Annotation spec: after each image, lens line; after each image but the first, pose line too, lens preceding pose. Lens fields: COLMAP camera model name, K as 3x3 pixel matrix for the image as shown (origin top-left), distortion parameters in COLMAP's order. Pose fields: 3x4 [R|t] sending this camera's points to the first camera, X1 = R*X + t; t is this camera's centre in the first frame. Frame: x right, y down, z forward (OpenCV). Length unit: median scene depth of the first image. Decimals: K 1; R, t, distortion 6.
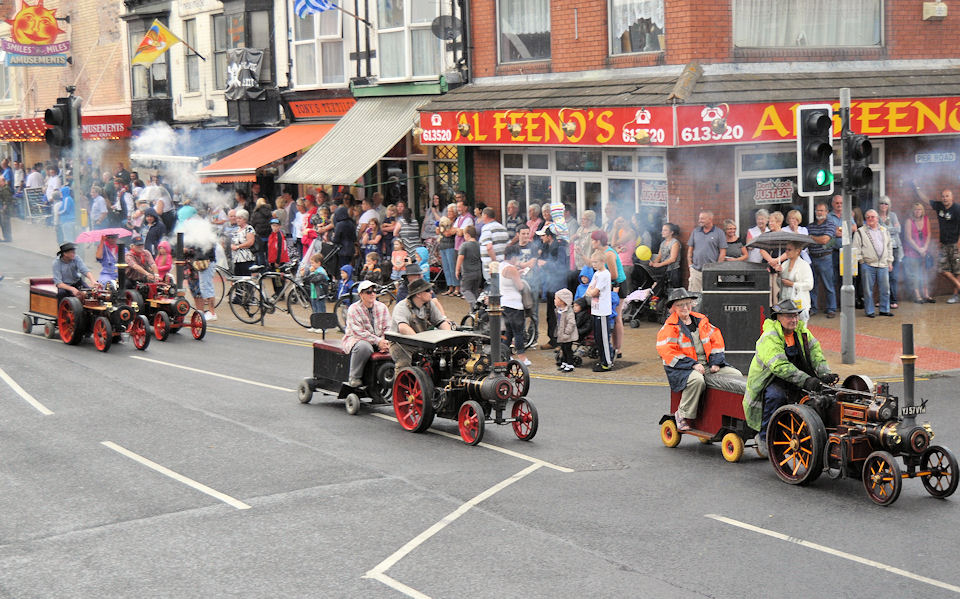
lens RADIAL K [[1854.6, 0, 480.1], [0, 1854.6, 301.7], [0, 0, 1]] dist [-0.079270, 0.000000]
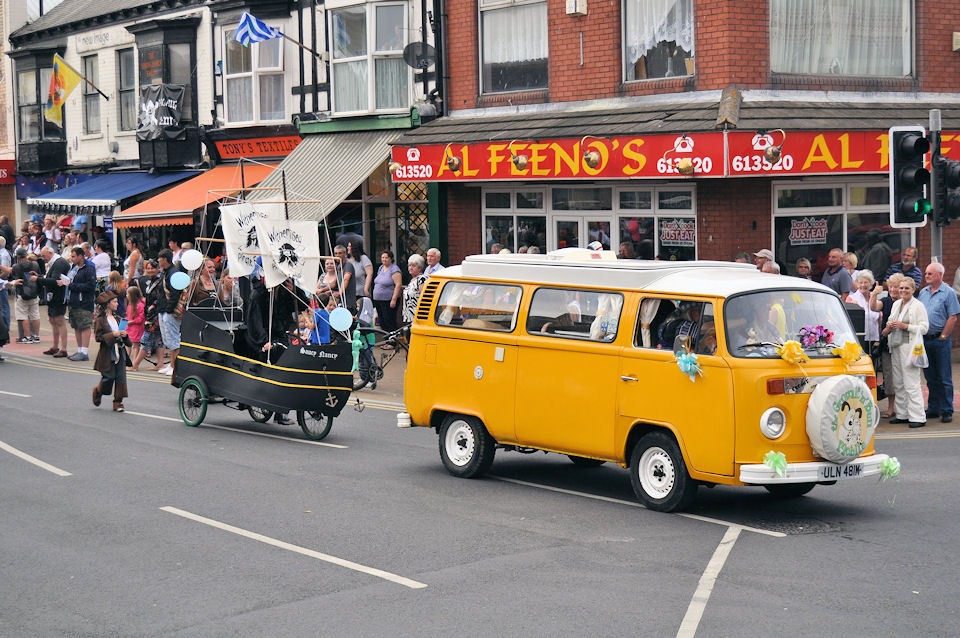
lens RADIAL K [[1787.2, 0, 480.0], [0, 1787.2, 316.8], [0, 0, 1]] dist [-0.040369, 0.000000]
pose [[0.991905, 0.004246, 0.126908, -0.106733], [0.000233, 0.999378, -0.035256, 0.013141], [-0.126979, 0.035000, 0.991288, 0.133810]]
